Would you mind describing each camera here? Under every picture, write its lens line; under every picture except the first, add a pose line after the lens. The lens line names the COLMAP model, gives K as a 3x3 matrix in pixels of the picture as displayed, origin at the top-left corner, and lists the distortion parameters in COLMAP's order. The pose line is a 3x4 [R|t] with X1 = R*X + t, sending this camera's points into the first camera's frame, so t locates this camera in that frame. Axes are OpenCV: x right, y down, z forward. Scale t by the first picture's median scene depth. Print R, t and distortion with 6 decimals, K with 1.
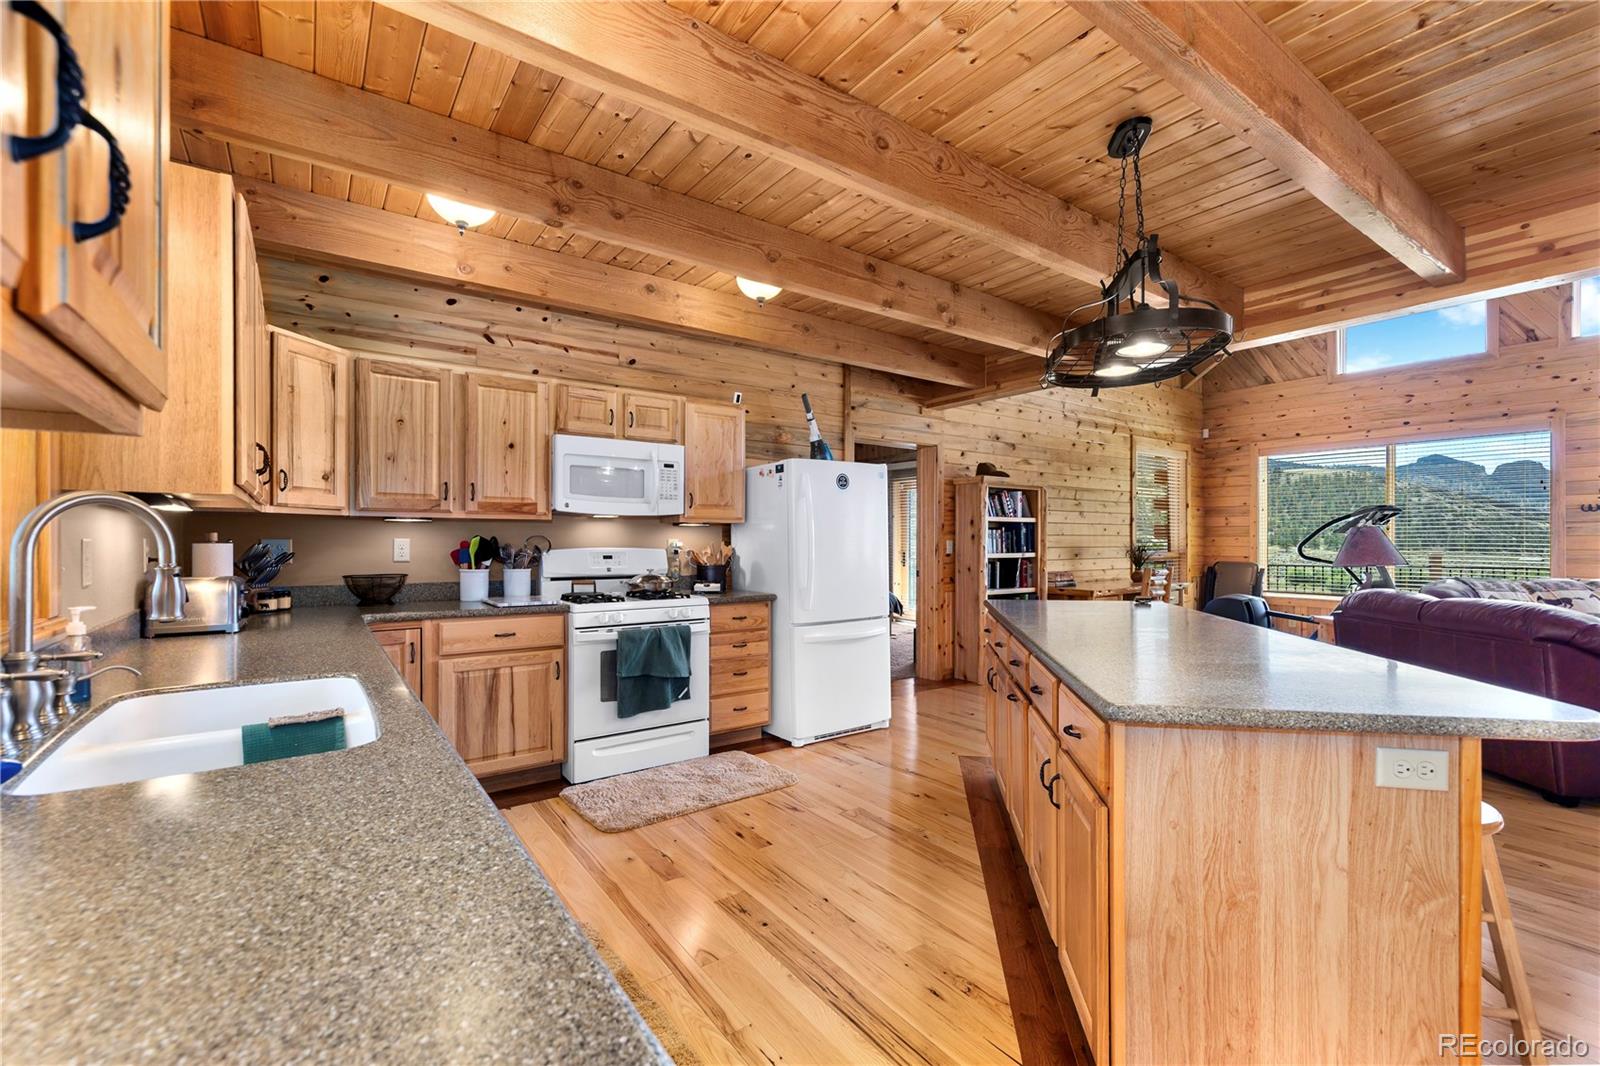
lens RADIAL K [[686.5, 0, 799.1], [0, 686.5, 539.7], [0, 0, 1]] dist [0.002457, 0.000412]
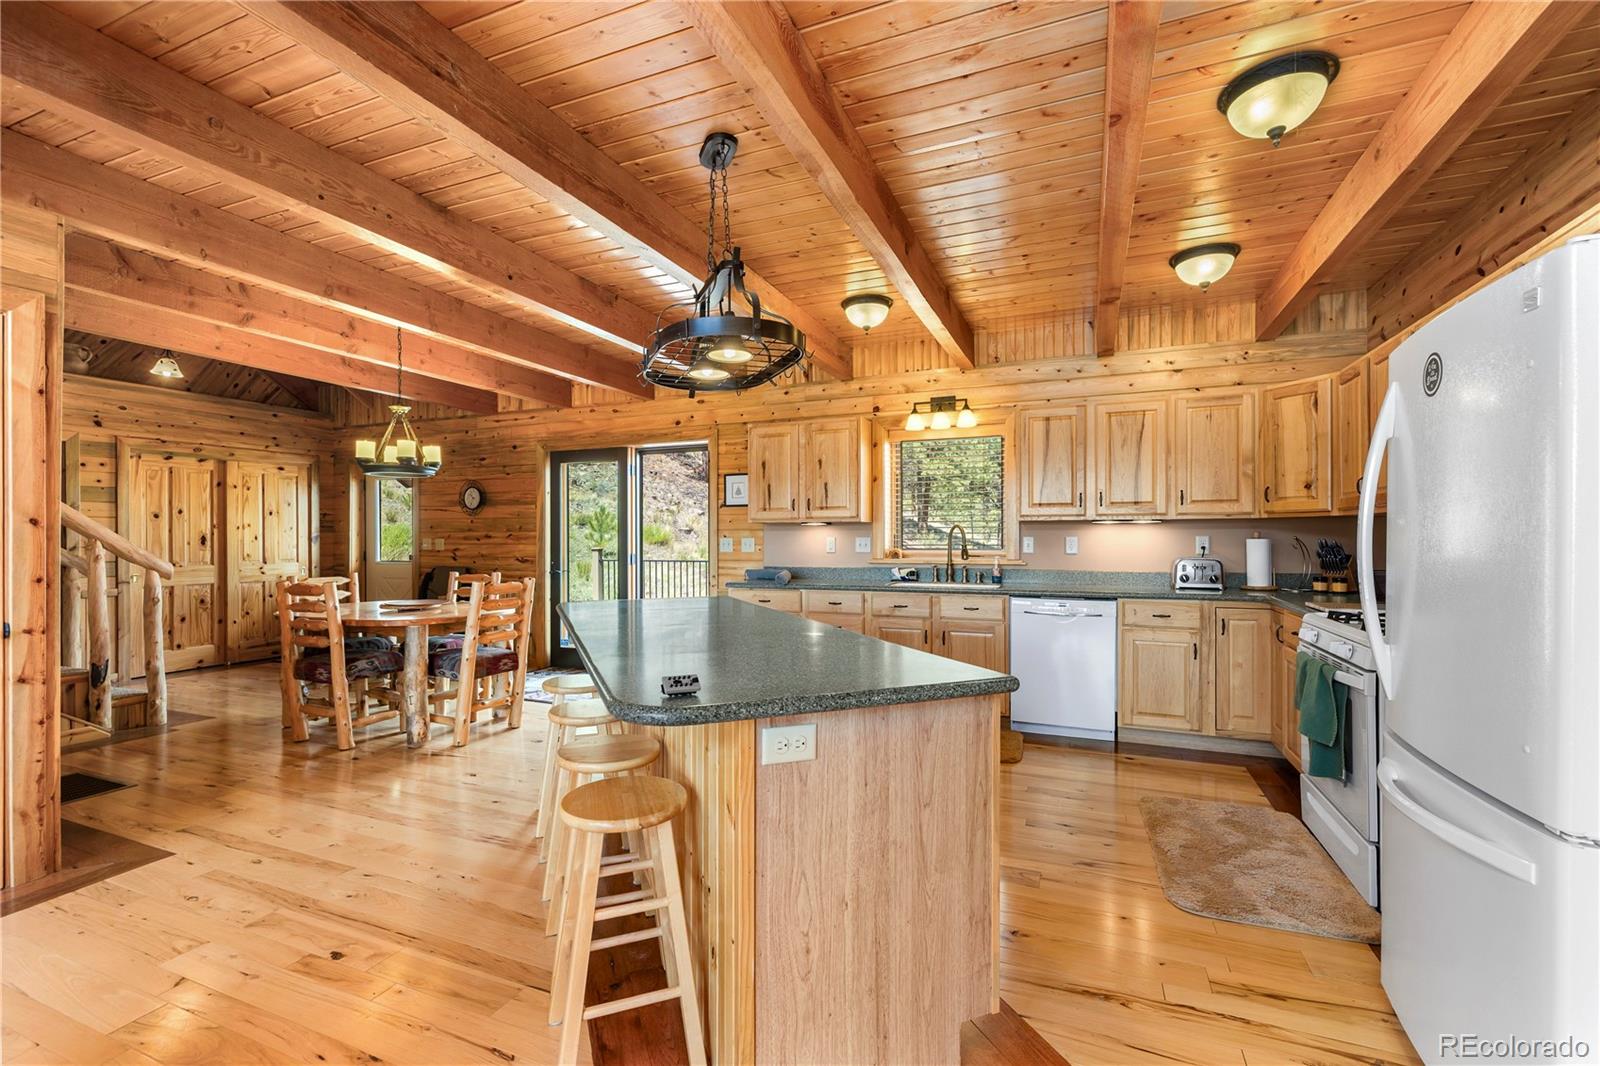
lens RADIAL K [[681.0, 0, 798.4], [0, 681.0, 535.4], [0, 0, 1]] dist [0.002300, 0.000109]
pose [[-0.852475, 0.000462, -0.522768, 0.583108], [0.002372, 0.999993, -0.002985, -0.000893], [0.522763, -0.003784, -0.852470, 1.235141]]
